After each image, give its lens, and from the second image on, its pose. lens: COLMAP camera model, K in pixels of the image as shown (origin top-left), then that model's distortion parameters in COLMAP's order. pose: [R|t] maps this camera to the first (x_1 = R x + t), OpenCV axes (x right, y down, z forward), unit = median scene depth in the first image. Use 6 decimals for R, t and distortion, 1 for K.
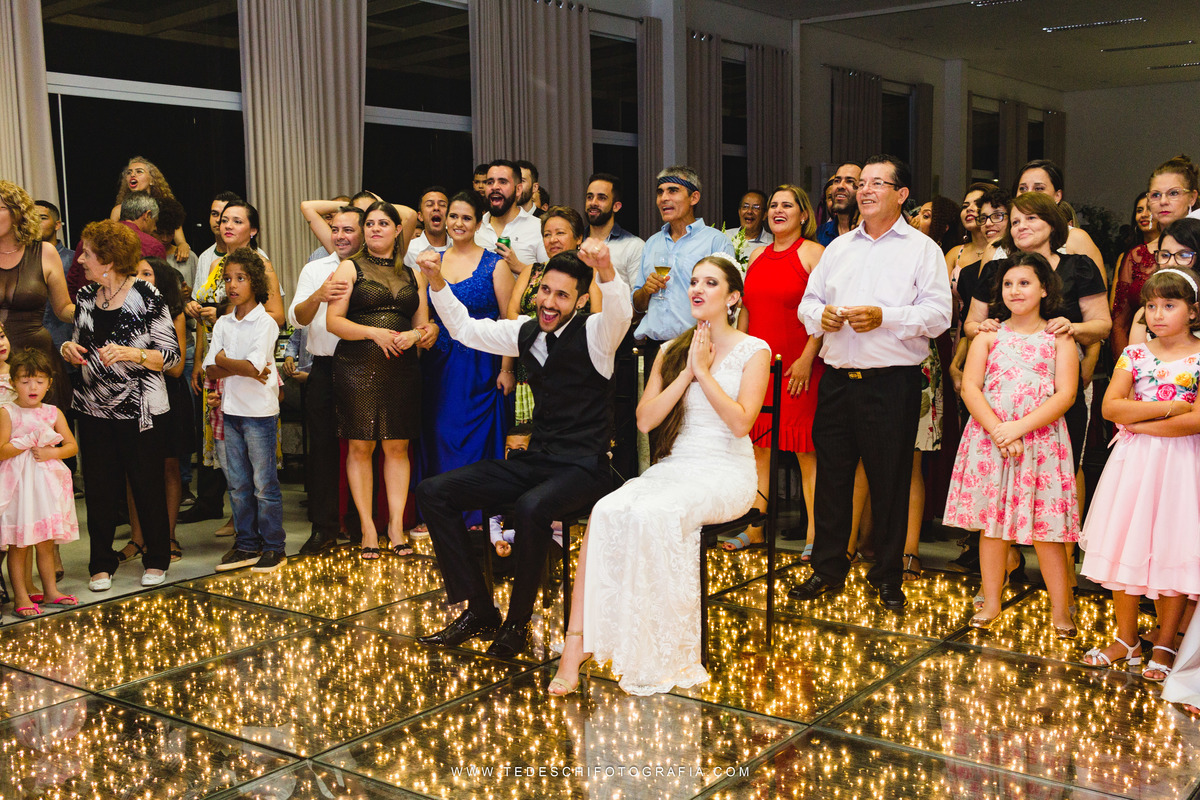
lens RADIAL K [[1313.4, 0, 600.0], [0, 1313.4, 400.0], [0, 0, 1]] dist [-0.001098, -0.037990]
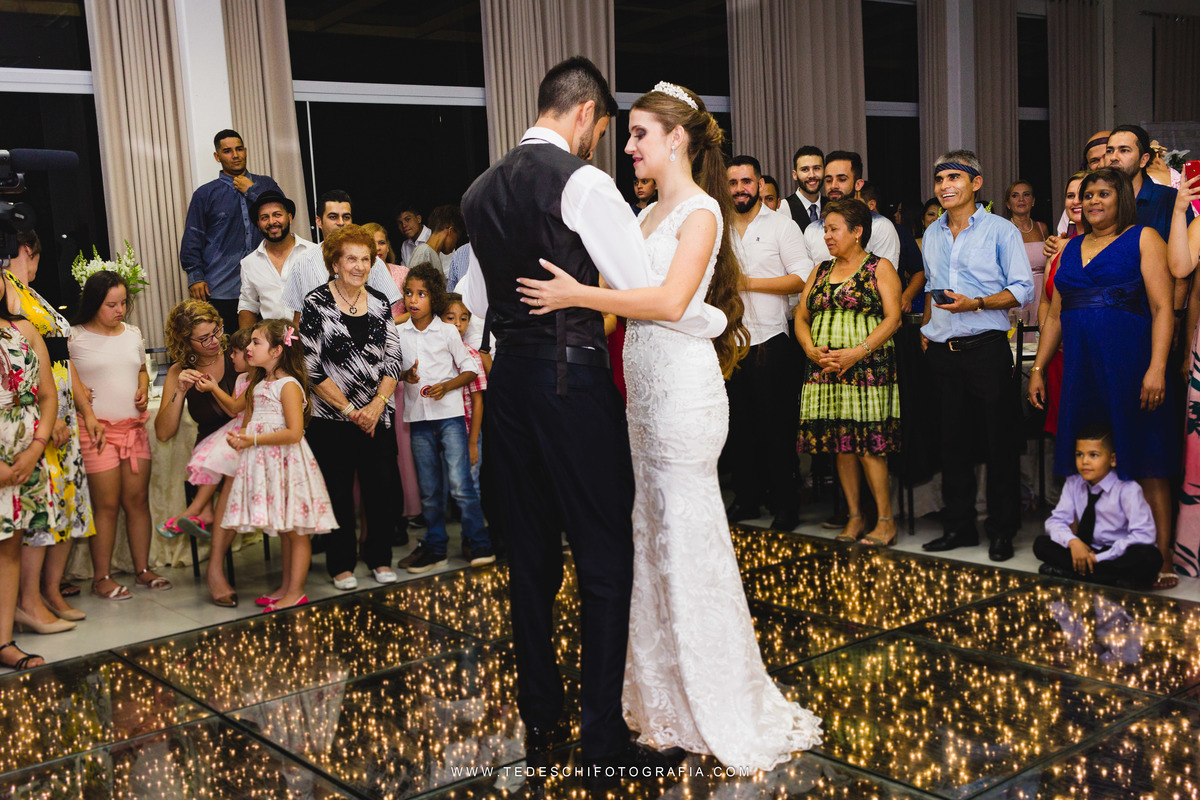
lens RADIAL K [[1313.4, 0, 600.0], [0, 1313.4, 400.0], [0, 0, 1]] dist [-0.001098, -0.037990]
pose [[0.966266, -0.011486, -0.257288, 0.145180], [0.014105, 0.999866, 0.008337, -0.012910], [0.257158, -0.011685, 0.966299, 0.143172]]
